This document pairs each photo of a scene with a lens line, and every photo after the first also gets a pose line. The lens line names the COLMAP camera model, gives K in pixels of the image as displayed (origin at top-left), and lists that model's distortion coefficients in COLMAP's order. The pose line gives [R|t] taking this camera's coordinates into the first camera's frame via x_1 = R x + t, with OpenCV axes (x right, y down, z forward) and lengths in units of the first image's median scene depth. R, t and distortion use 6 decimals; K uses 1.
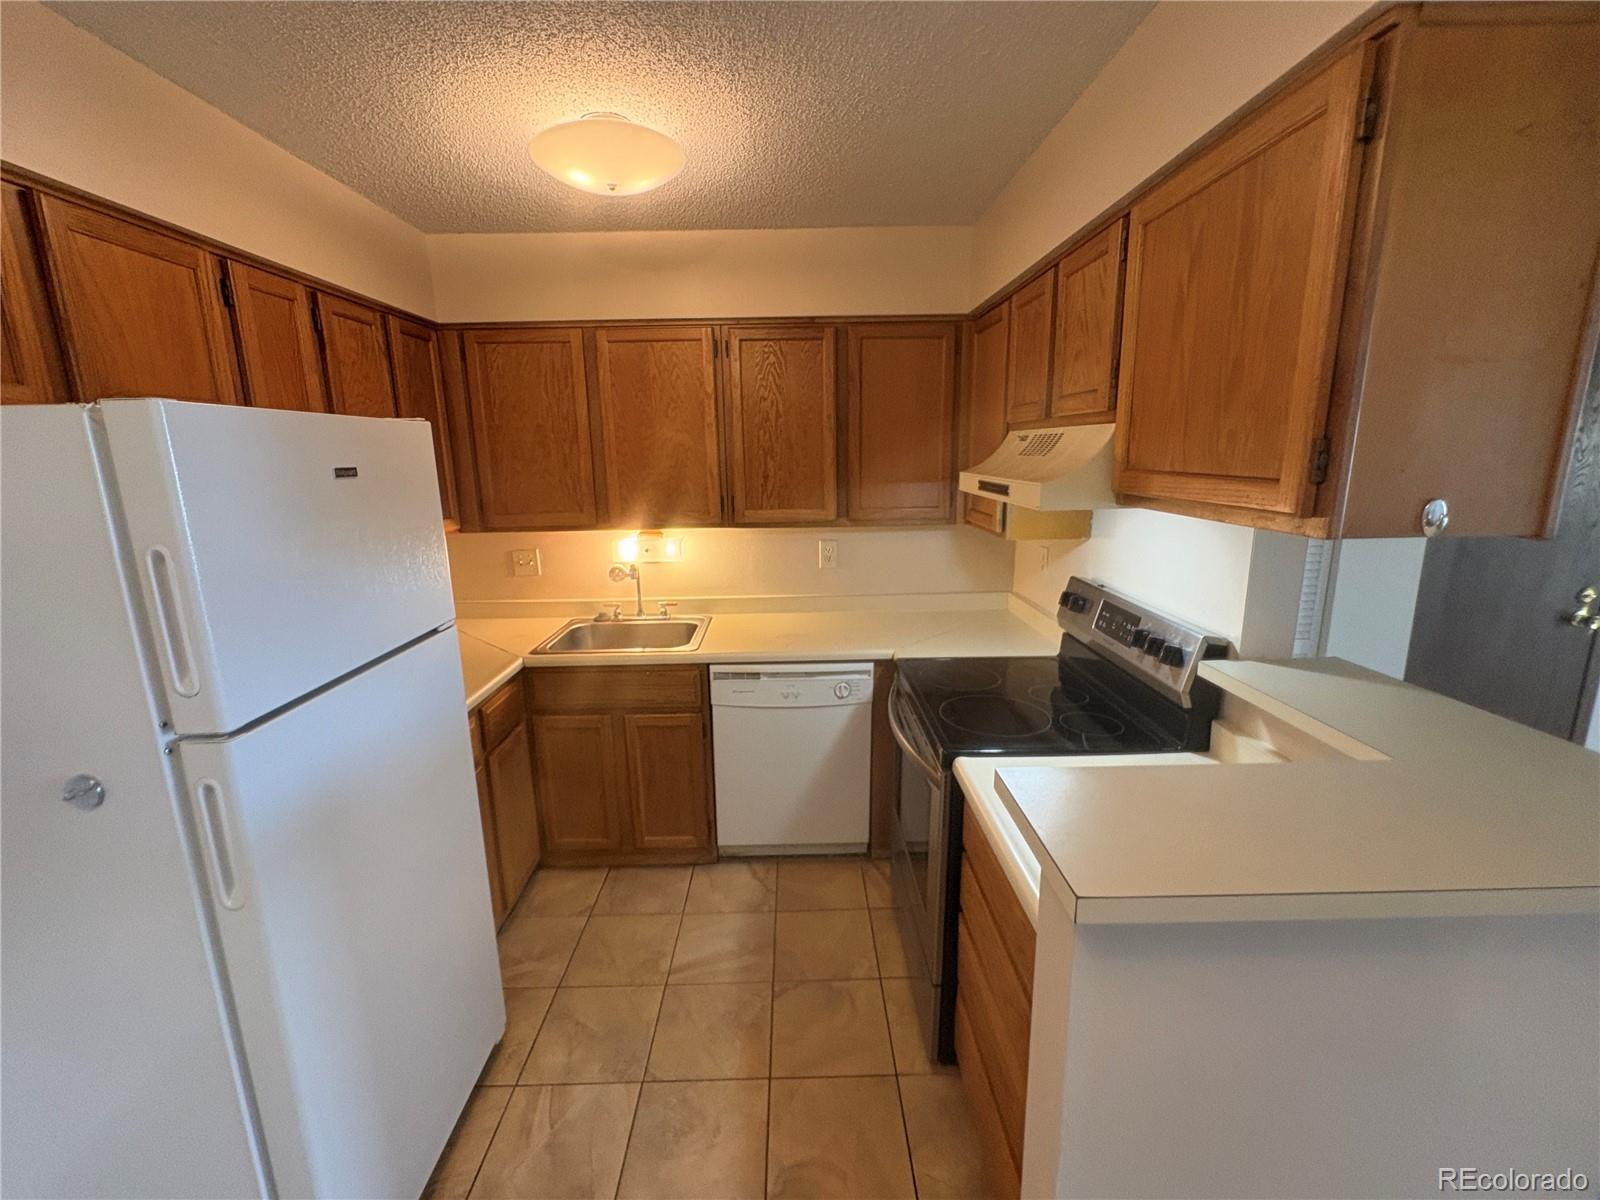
lens RADIAL K [[676.7, 0, 798.9], [0, 676.7, 596.9], [0, 0, 1]] dist [0.000533, -0.000715]
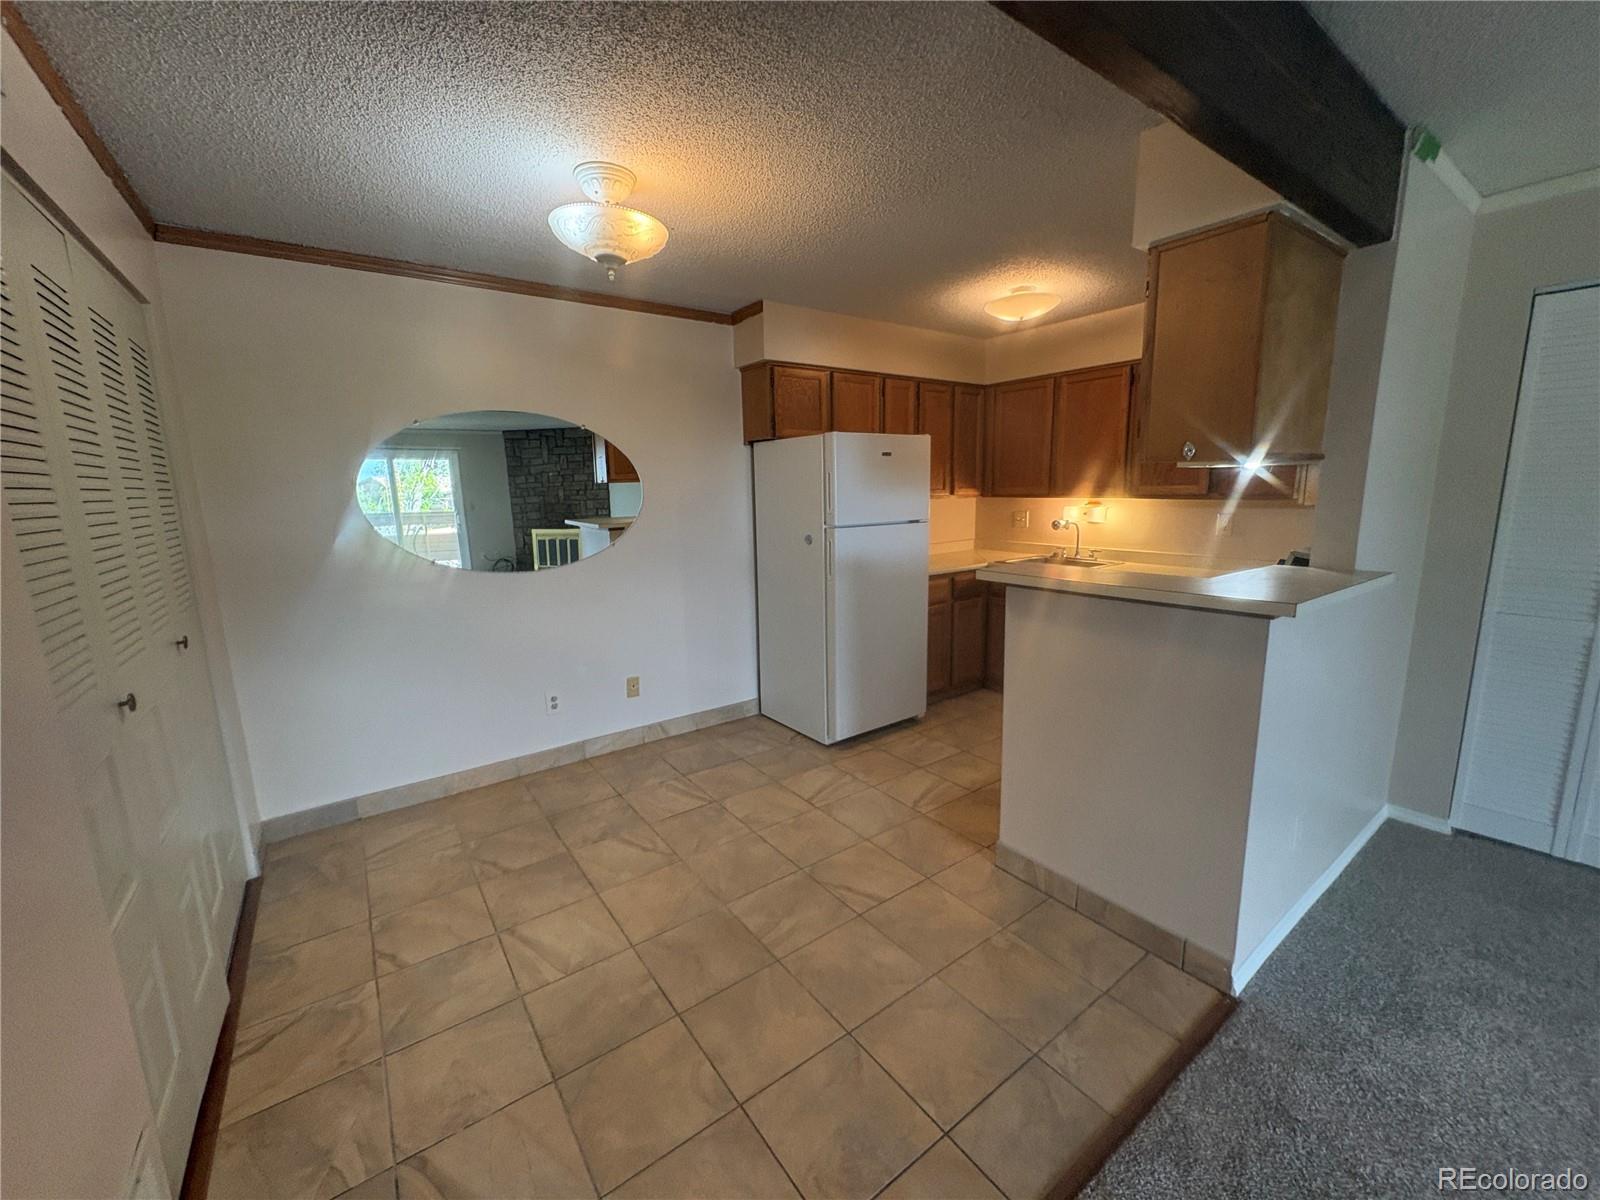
lens RADIAL K [[637.8, 0, 797.5], [0, 637.8, 597.3], [0, 0, 1]] dist [0.001646, 0.000537]
pose [[0.572743, 0.148508, -0.806171, 0.879570], [-0.161850, 0.984580, 0.066387, 0.188185], [0.803598, 0.092456, 0.587947, -0.532963]]
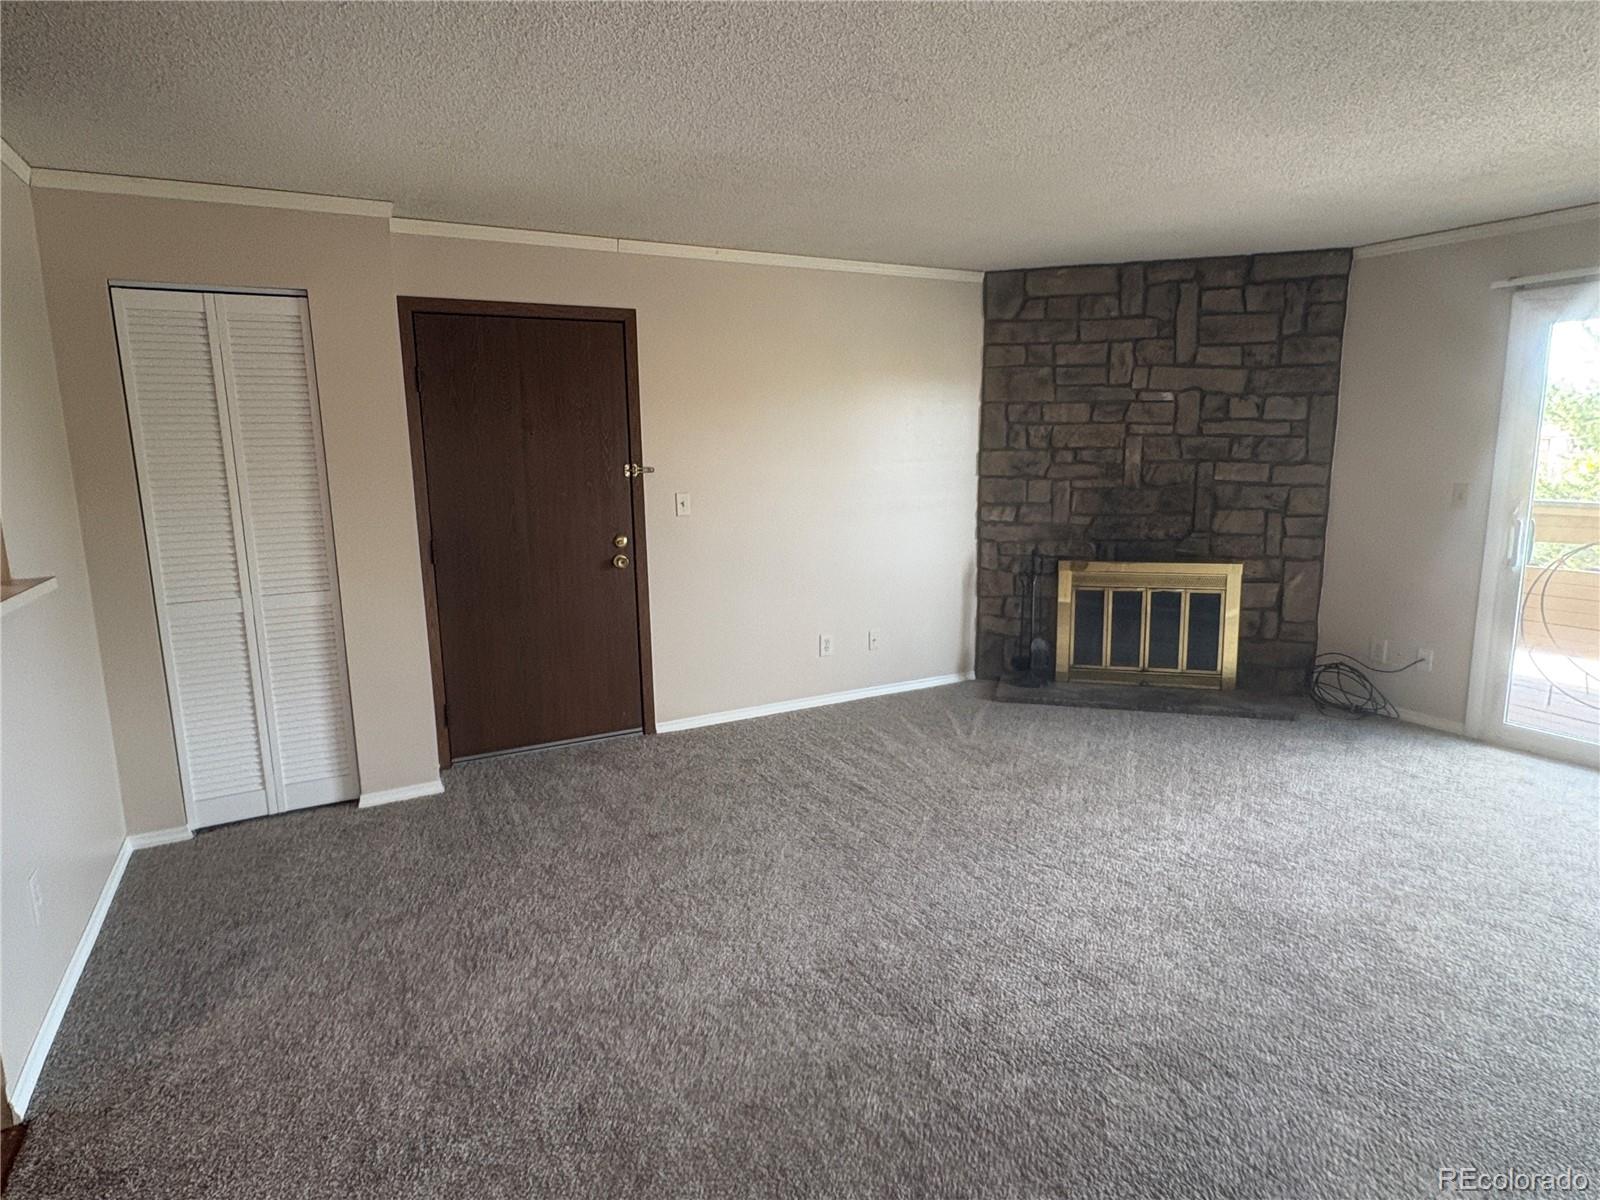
lens RADIAL K [[912.6, 0, 801.6], [0, 912.6, 592.2], [0, 0, 1]] dist [0.004120, -0.000705]
pose [[0.890037, -0.074647, 0.449736, 0.952321], [0.098638, 0.994668, -0.030112, 0.228814], [-0.445090, 0.071162, 0.892654, -0.802766]]
